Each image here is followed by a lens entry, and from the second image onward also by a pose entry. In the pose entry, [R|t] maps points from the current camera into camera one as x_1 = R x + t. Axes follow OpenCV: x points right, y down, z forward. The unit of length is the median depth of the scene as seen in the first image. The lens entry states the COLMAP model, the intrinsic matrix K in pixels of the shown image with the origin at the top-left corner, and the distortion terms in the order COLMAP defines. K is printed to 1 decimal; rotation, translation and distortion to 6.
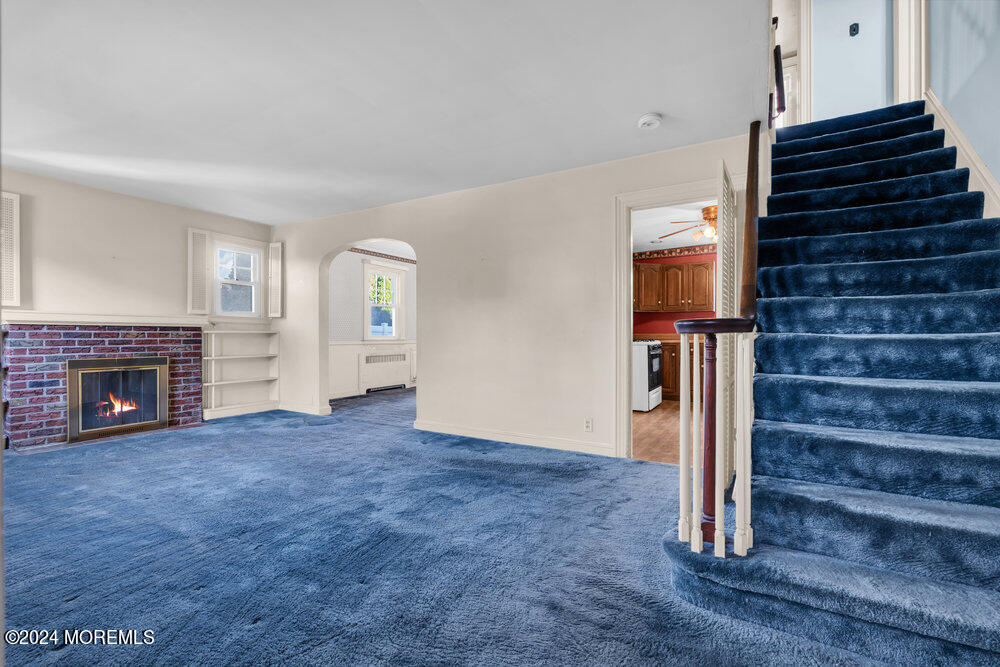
lens RADIAL K [[451.1, 0, 501.4], [0, 451.1, 332.4], [0, 0, 1]] dist [-0.007964, 0.002047]
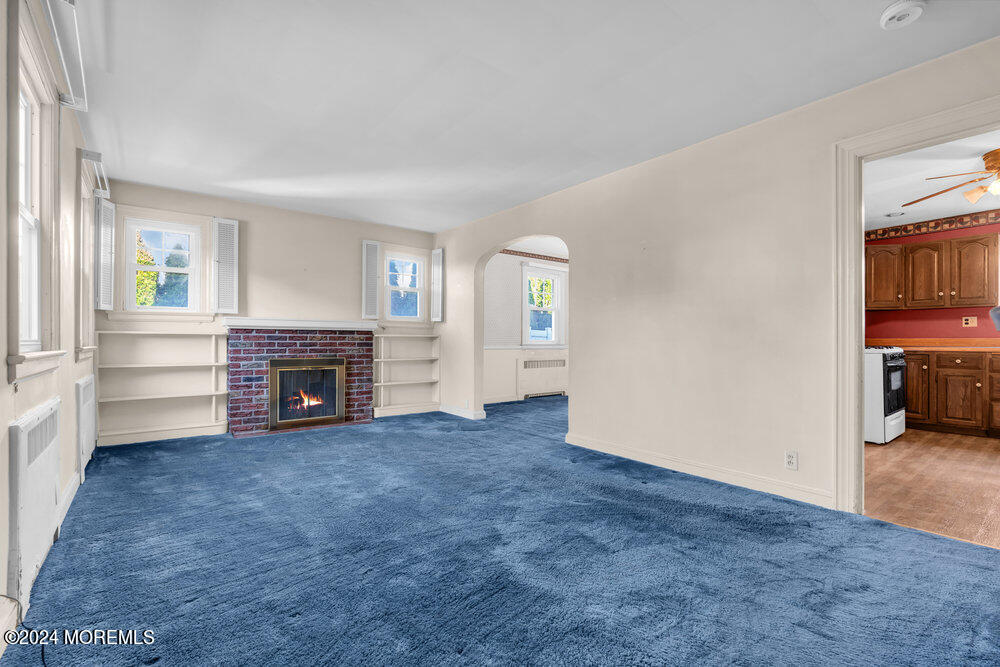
lens RADIAL K [[451.1, 0, 501.3], [0, 451.1, 337.5], [0, 0, 1]] dist [-0.007964, 0.002047]
pose [[0.930926, 0.001053, -0.365207, 0.018955], [-0.001385, 0.999999, -0.000646, 0.005176], [0.365206, 0.001107, 0.930926, 0.139686]]
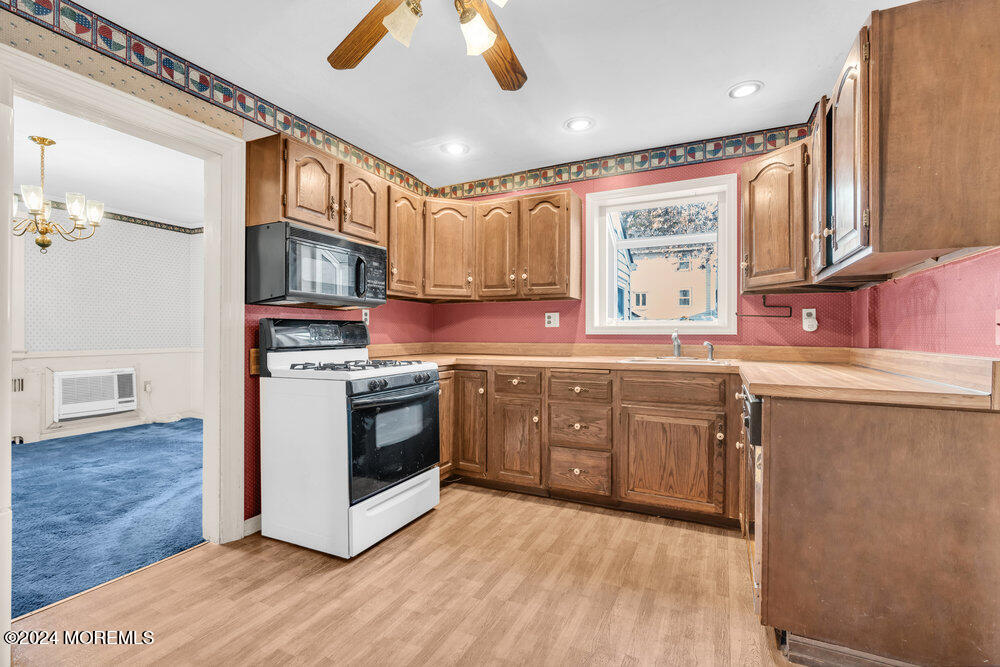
lens RADIAL K [[451.1, 0, 503.6], [0, 451.1, 338.7], [0, 0, 1]] dist [-0.007964, 0.002047]
pose [[0.996552, -0.001707, 0.082950, 0.652772], [0.001090, 0.999971, 0.007477, -0.012235], [-0.082961, -0.007360, 0.996526, 0.967783]]
